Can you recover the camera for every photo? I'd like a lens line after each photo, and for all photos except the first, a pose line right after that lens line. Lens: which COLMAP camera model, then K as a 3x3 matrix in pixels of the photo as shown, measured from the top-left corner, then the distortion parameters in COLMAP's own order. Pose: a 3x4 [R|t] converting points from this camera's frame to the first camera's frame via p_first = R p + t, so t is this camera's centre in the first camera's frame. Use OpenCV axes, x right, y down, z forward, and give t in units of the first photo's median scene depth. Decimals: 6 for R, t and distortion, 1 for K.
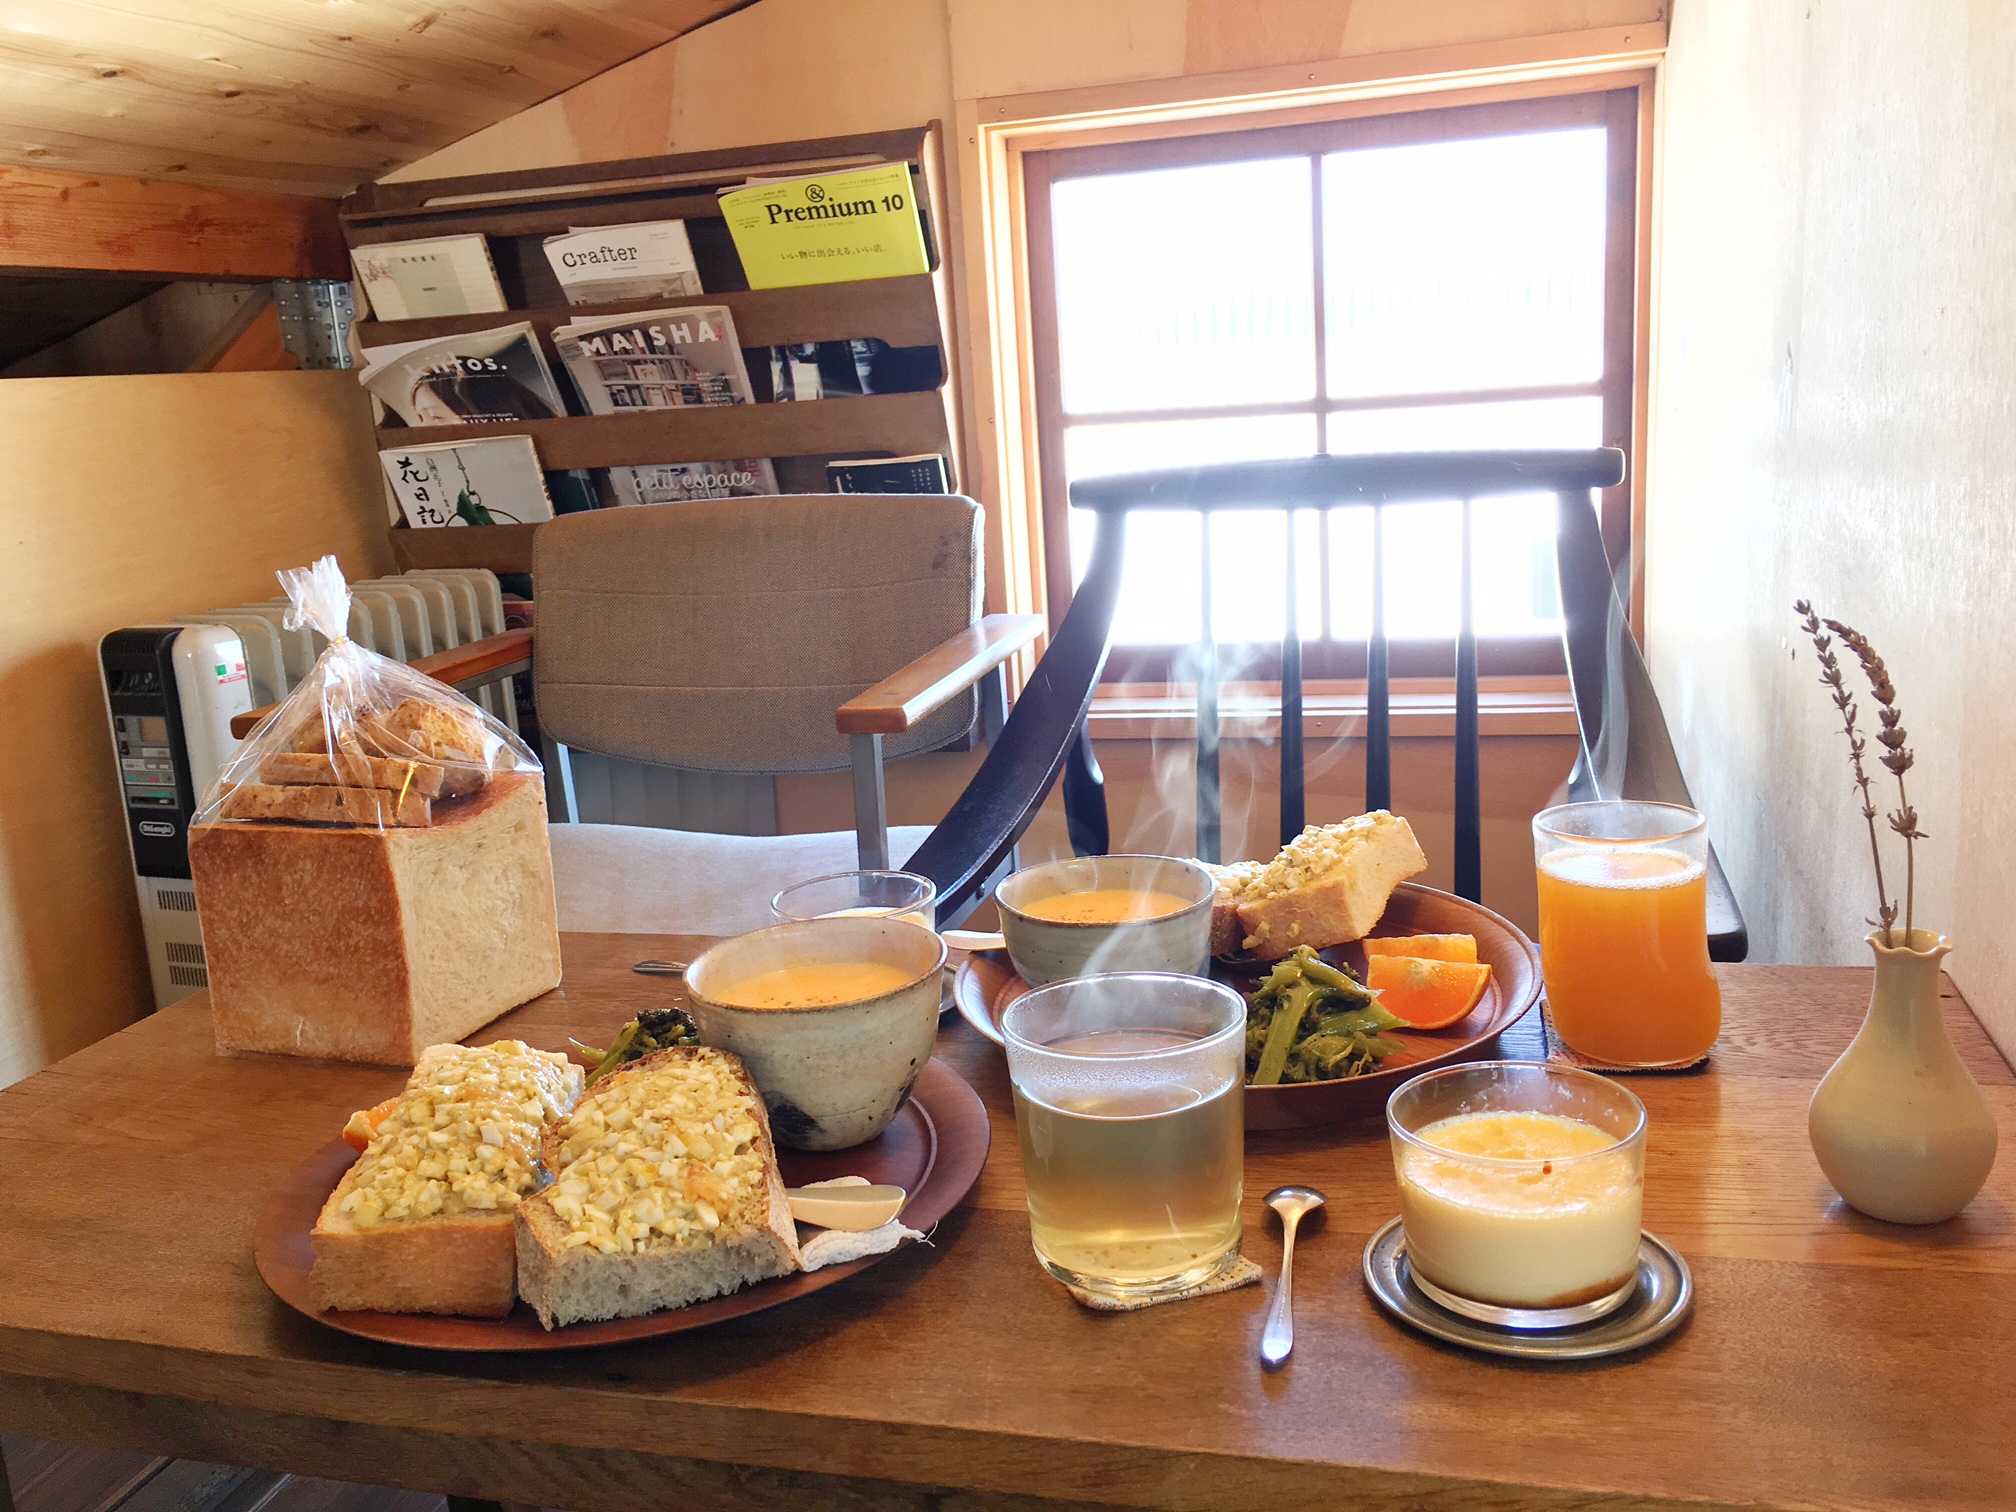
lens RADIAL K [[1745.3, 0, 1008.0], [0, 1745.3, 756.0], [0, 0, 1]] dist [0.085921, -0.140149]
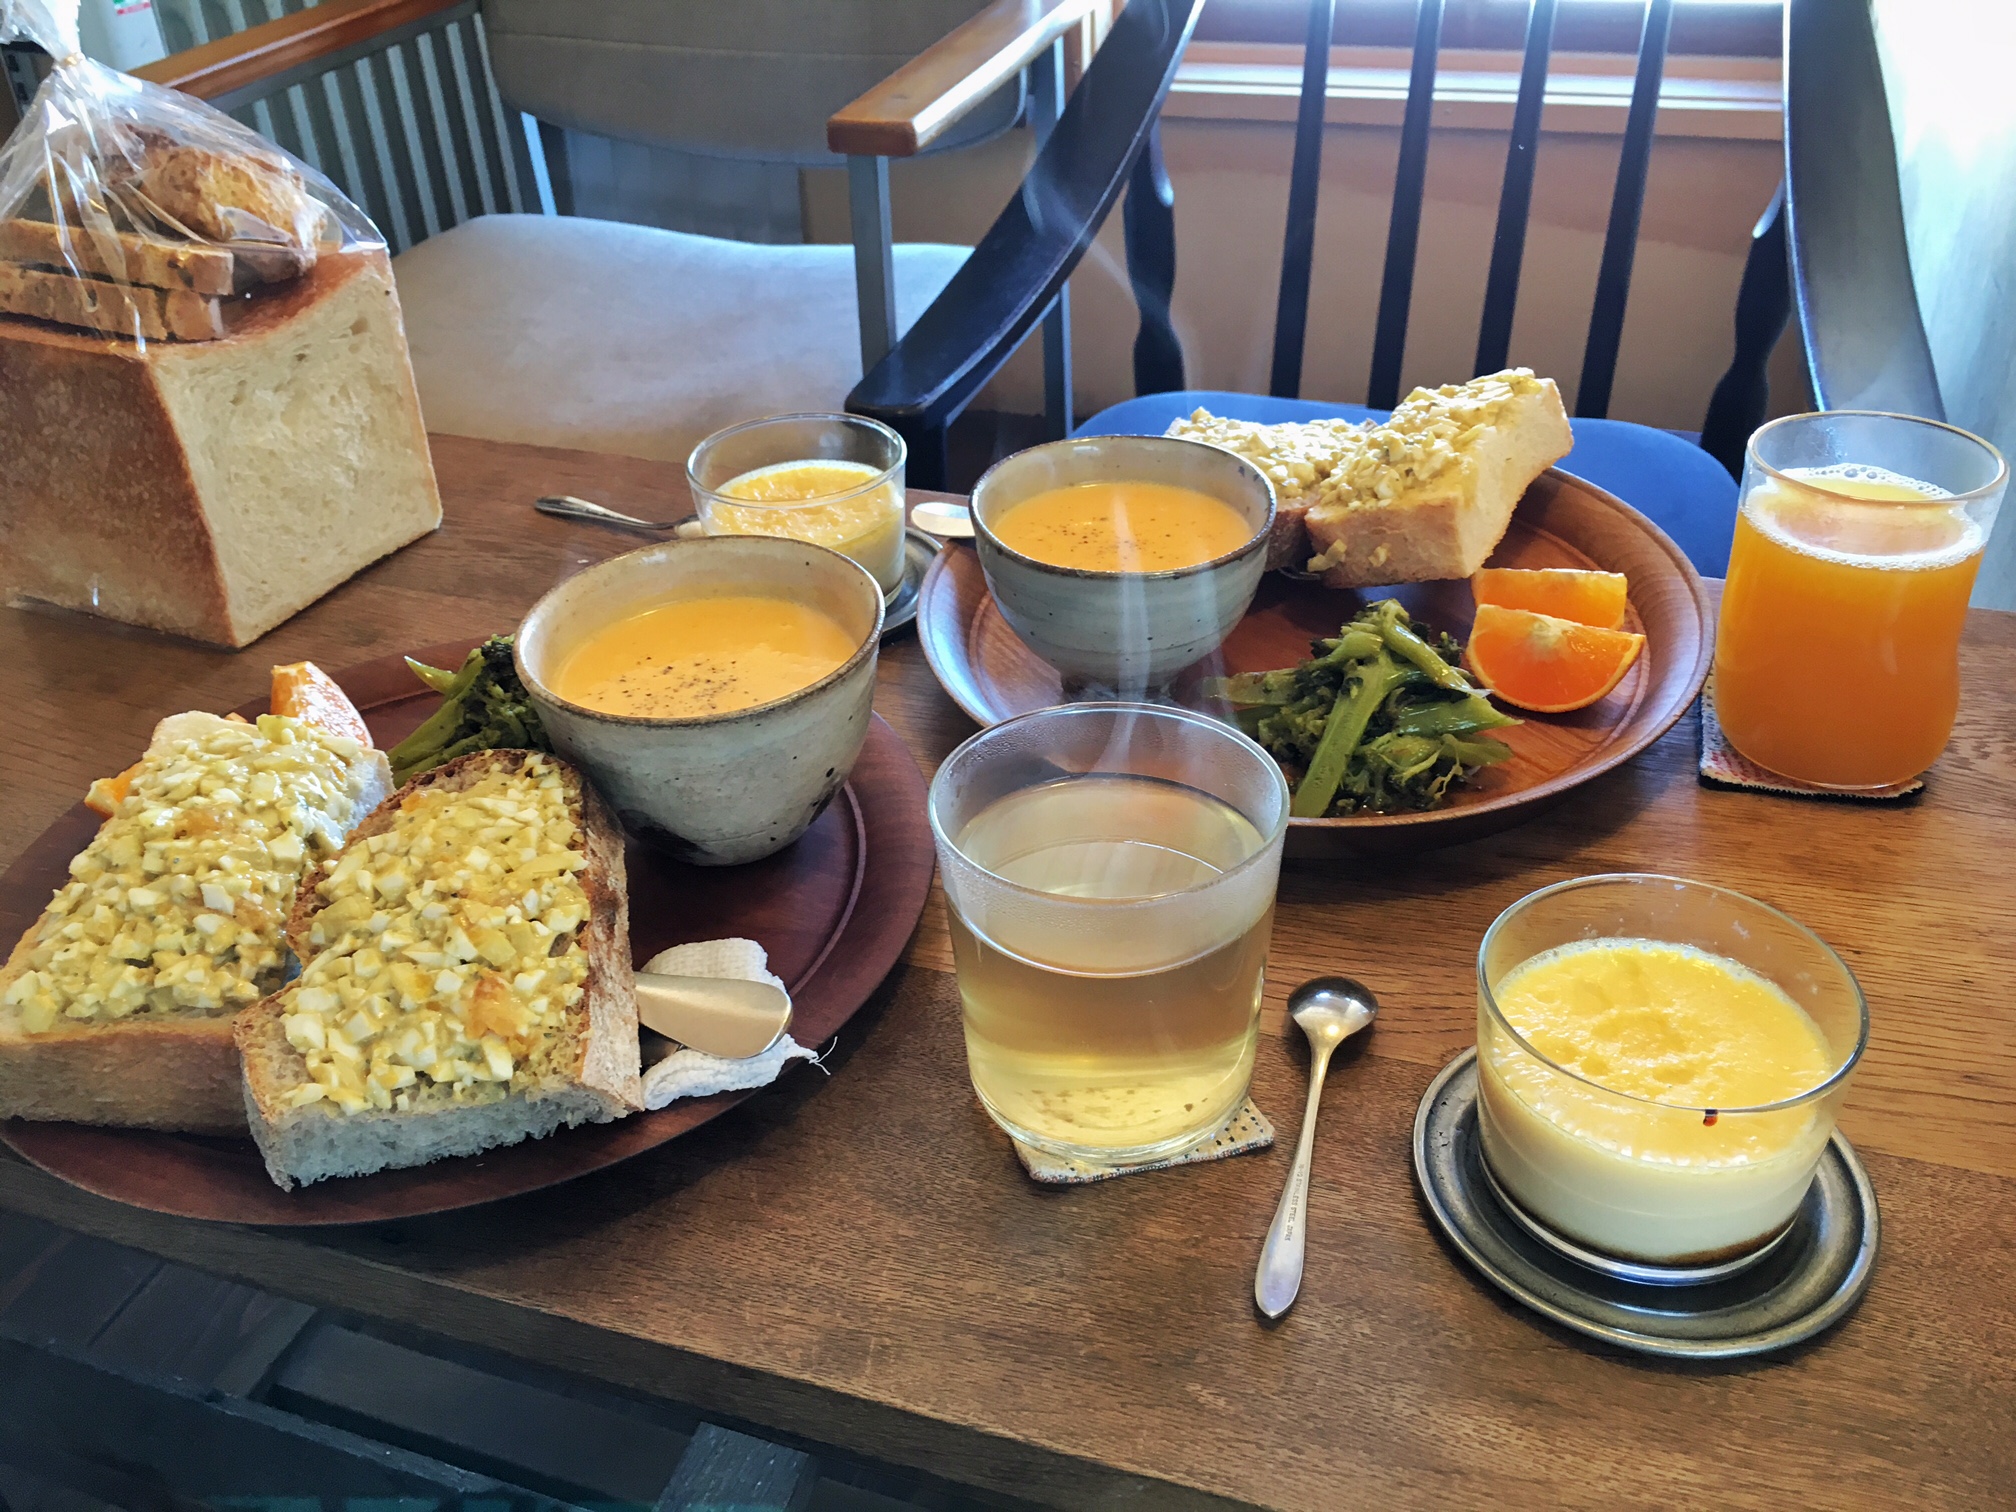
lens RADIAL K [[1745.3, 0, 1008.0], [0, 1745.3, 756.0], [0, 0, 1]] dist [0.085921, -0.140149]
pose [[0.997875, 0.056771, -0.031976, 0.047335], [-0.041113, 0.929335, 0.366942, -0.113962], [0.050548, -0.364848, 0.929694, 0.364489]]
